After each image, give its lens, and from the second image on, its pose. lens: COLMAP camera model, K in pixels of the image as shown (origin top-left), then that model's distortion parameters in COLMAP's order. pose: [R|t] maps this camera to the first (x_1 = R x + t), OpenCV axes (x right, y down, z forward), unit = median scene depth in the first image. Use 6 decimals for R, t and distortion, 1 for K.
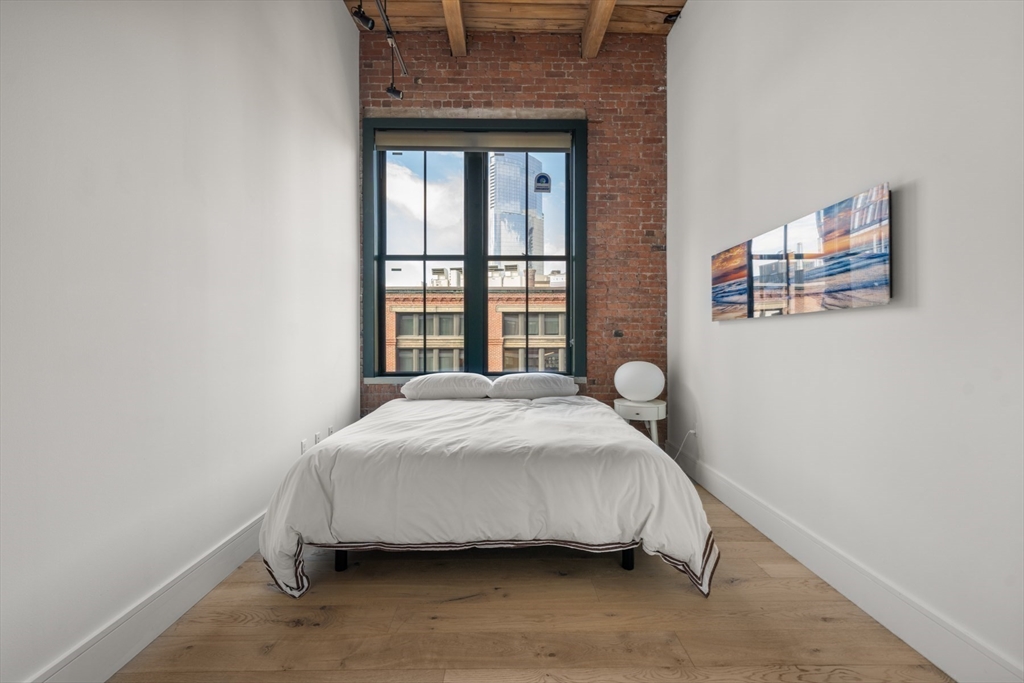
lens RADIAL K [[450.4, 0, 511.3], [0, 450.4, 339.0], [0, 0, 1]] dist [-0.001929, -0.000667]
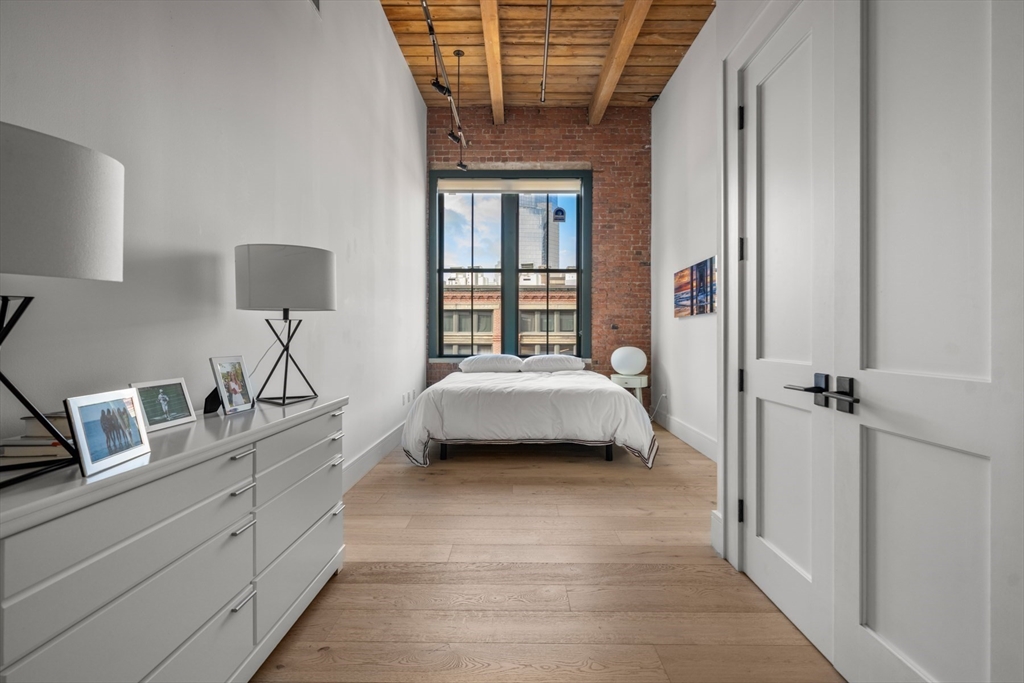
lens RADIAL K [[449.1, 0, 512.5], [0, 449.1, 334.4], [0, 0, 1]] dist [0.001211, 0.000056]
pose [[0.999511, 0.003427, -0.031083, -0.029692], [-0.003549, 0.999986, -0.003854, 0.017653], [0.031070, 0.003963, 0.999509, -0.370277]]
